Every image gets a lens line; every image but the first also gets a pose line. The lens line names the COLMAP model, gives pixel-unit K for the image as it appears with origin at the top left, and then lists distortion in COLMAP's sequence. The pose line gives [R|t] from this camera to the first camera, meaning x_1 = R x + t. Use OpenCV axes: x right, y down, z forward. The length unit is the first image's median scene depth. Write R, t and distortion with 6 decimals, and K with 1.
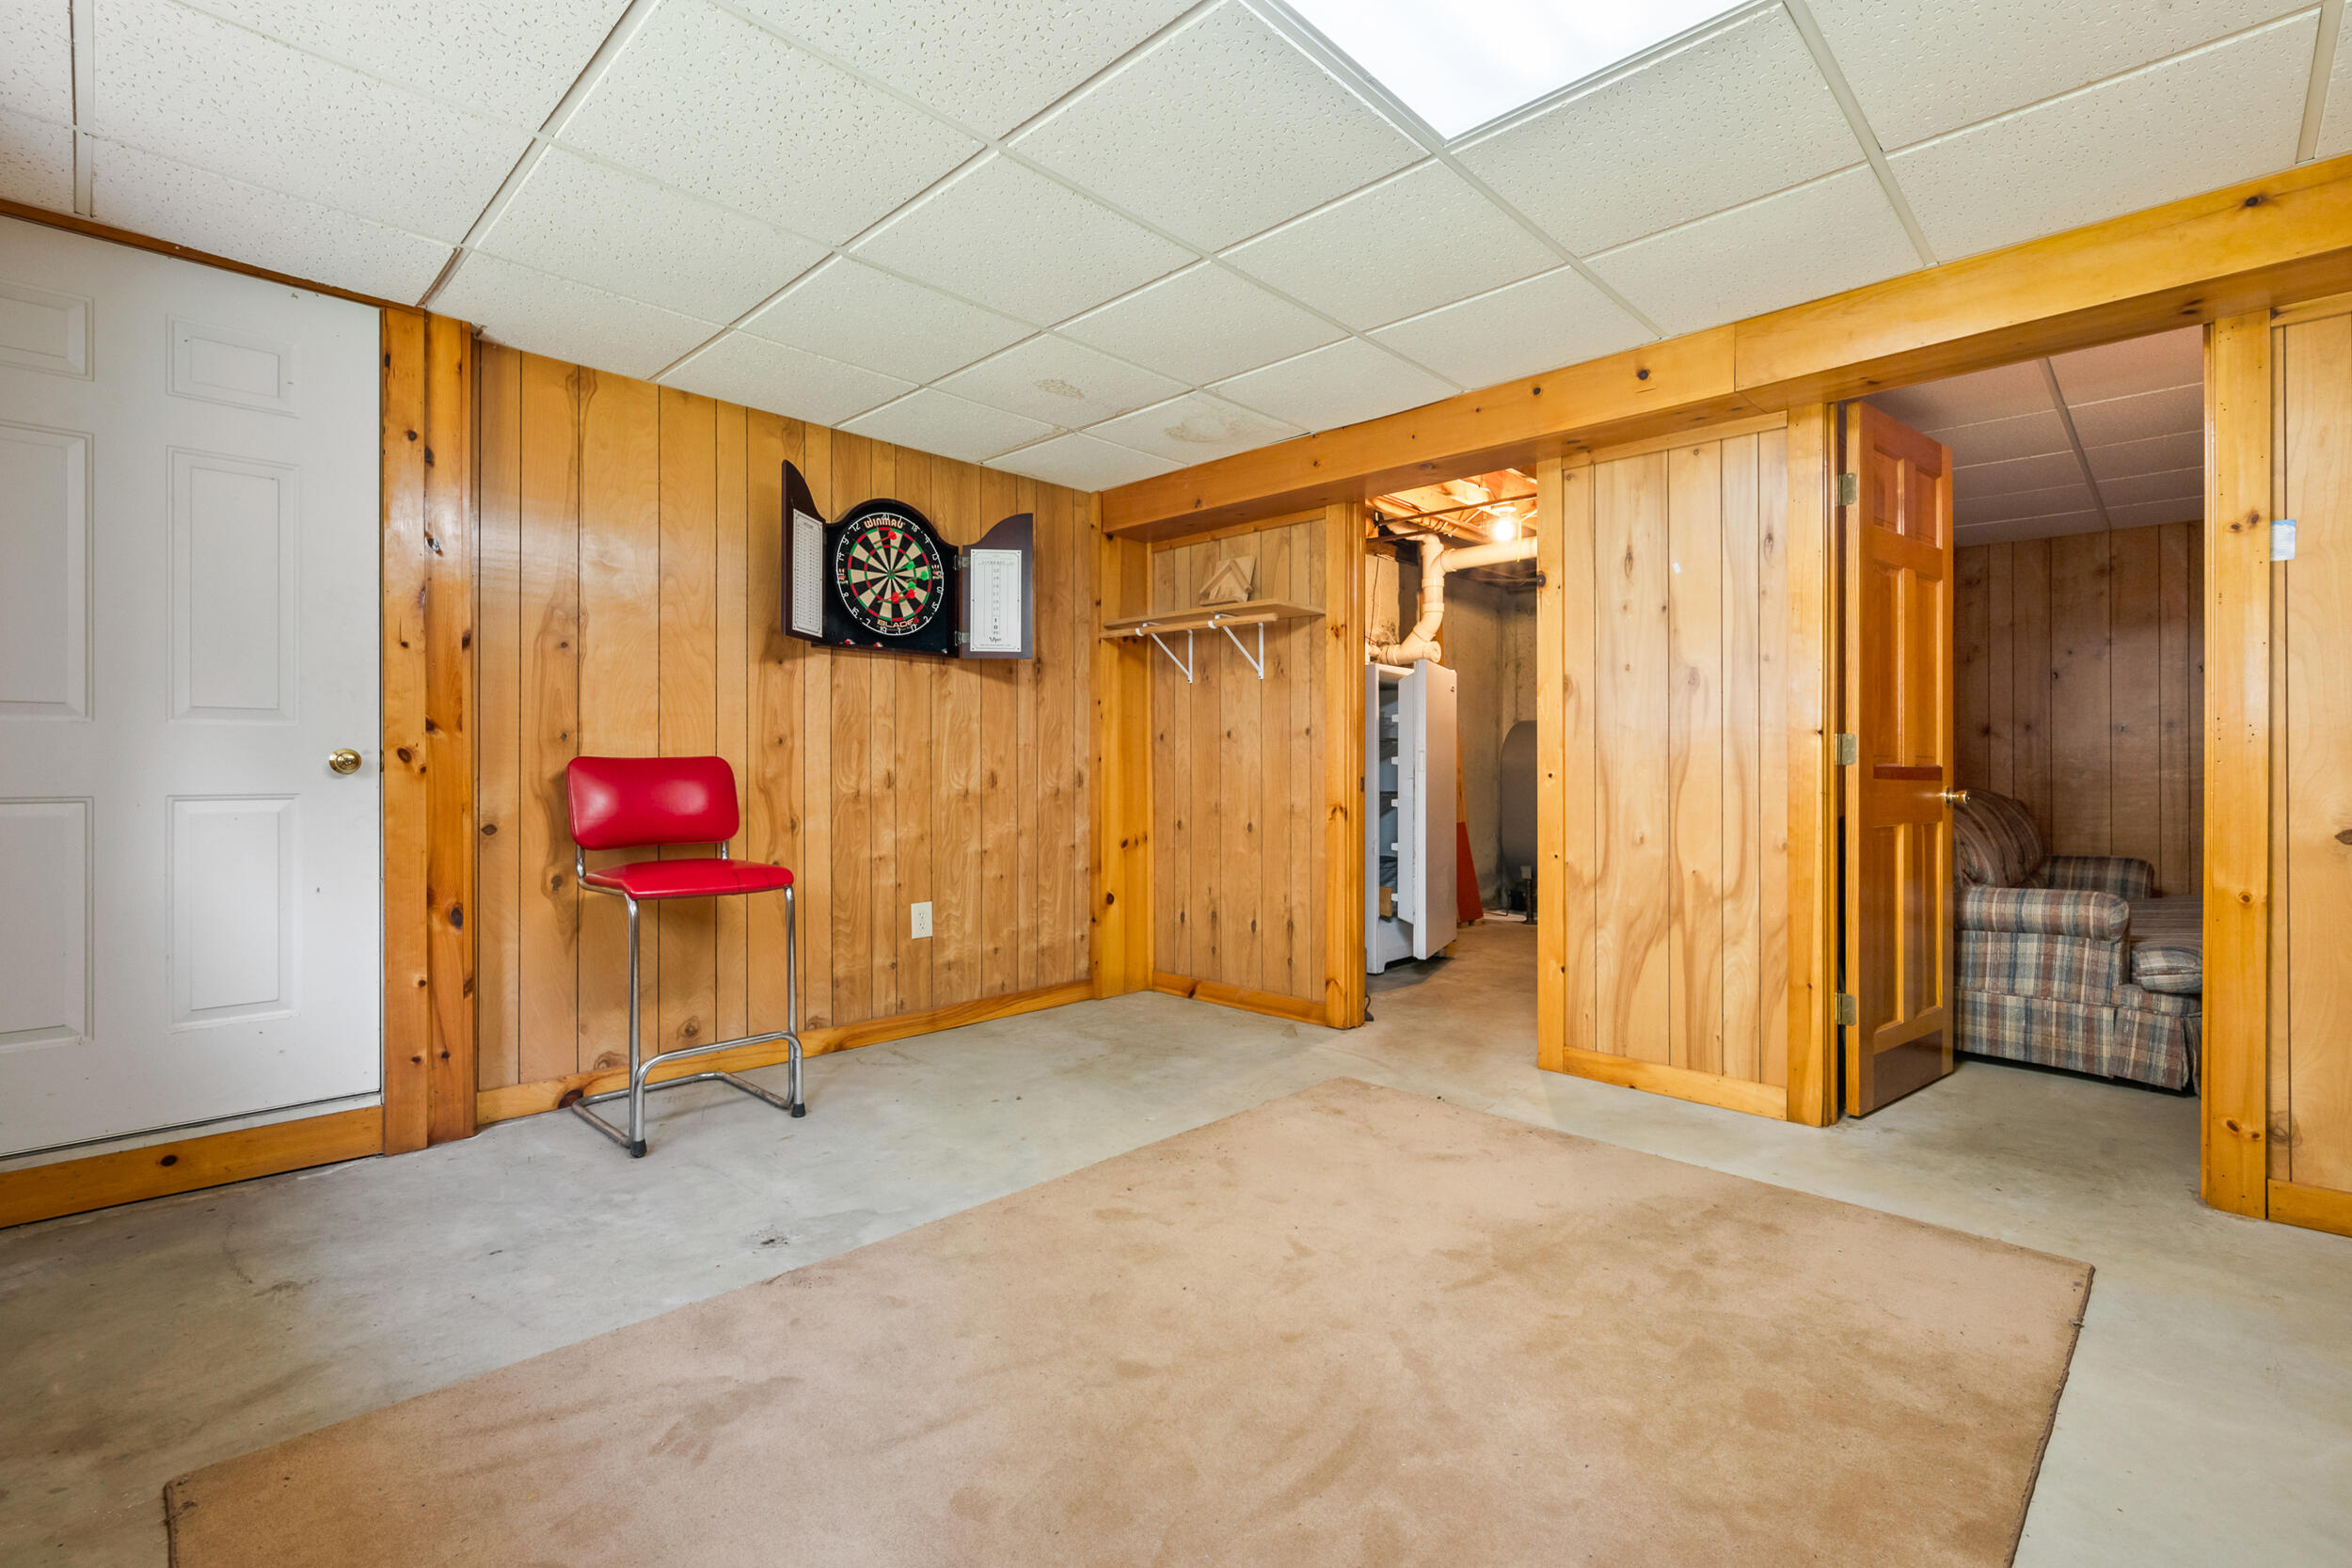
lens RADIAL K [[1055.8, 0, 1186.2], [0, 1055.8, 777.5], [0, 0, 1]] dist [-0.005181, 0.002438]
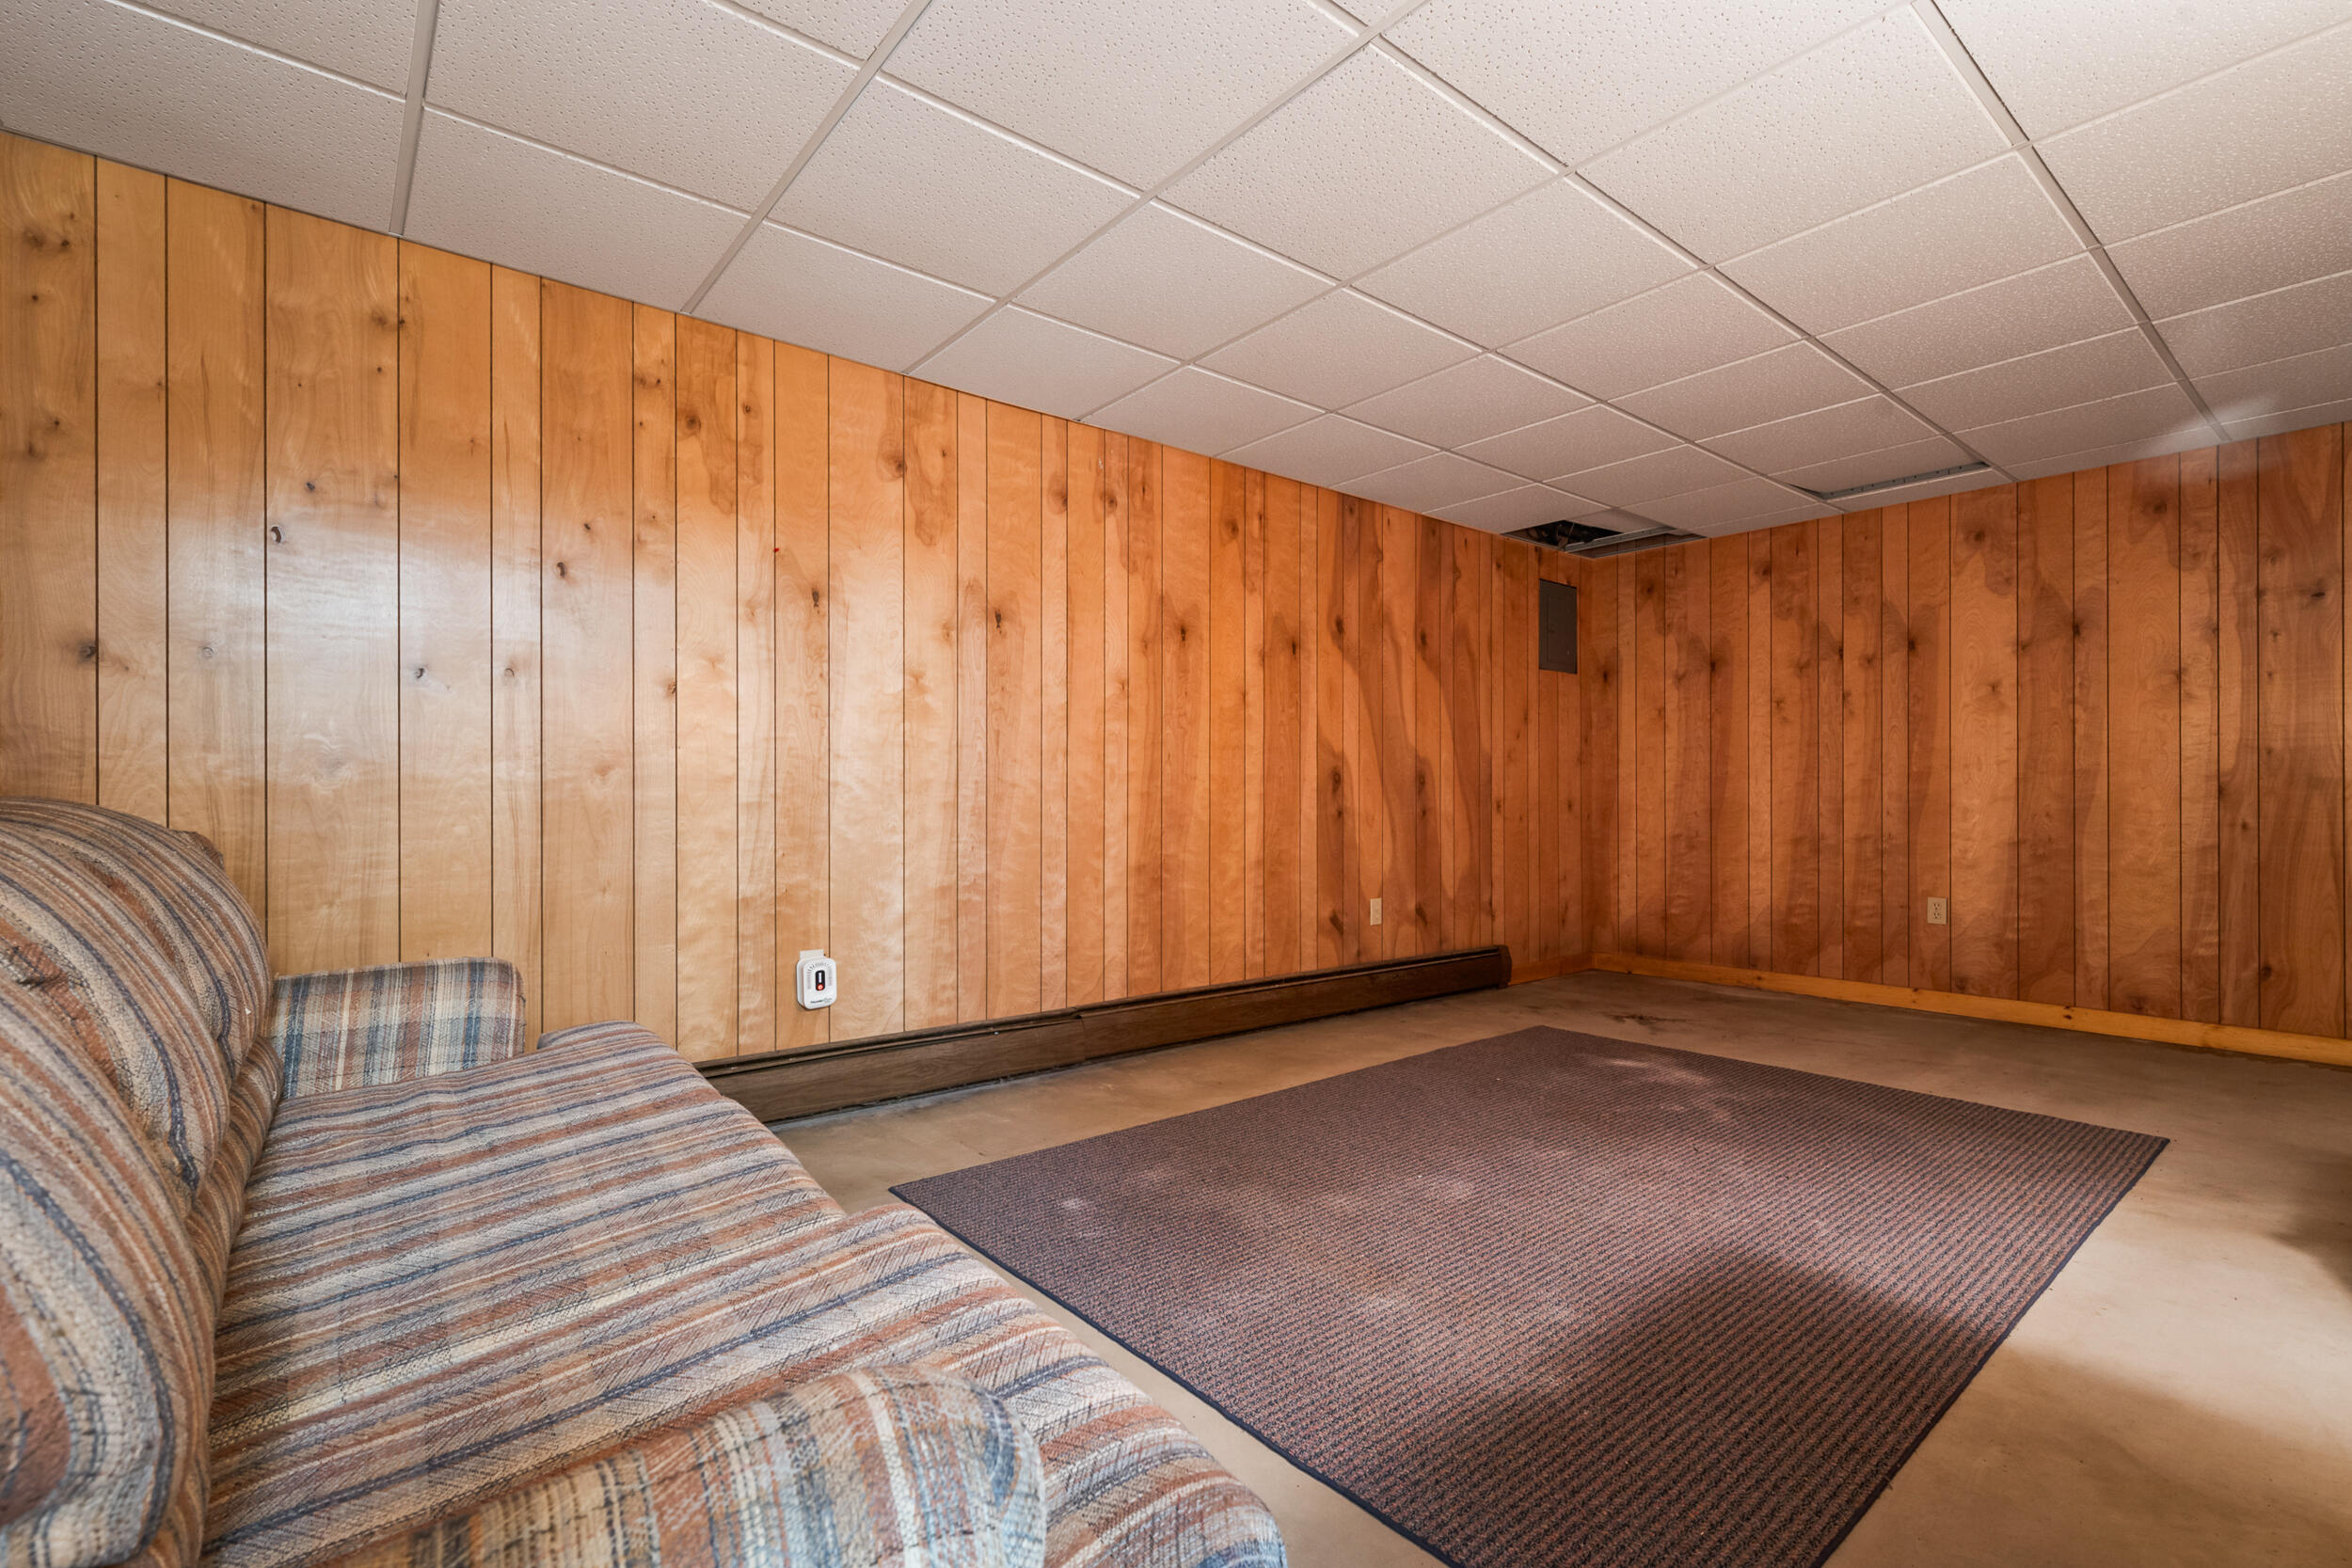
lens RADIAL K [[1055.8, 0, 1190.2], [0, 1055.8, 796.8], [0, 0, 1]] dist [-0.005181, 0.002438]
pose [[0.122019, 0.002781, 0.992524, 0.455959], [0.005697, 0.999978, -0.003502, 0.012595], [-0.992511, 0.006082, 0.122000, 0.592216]]
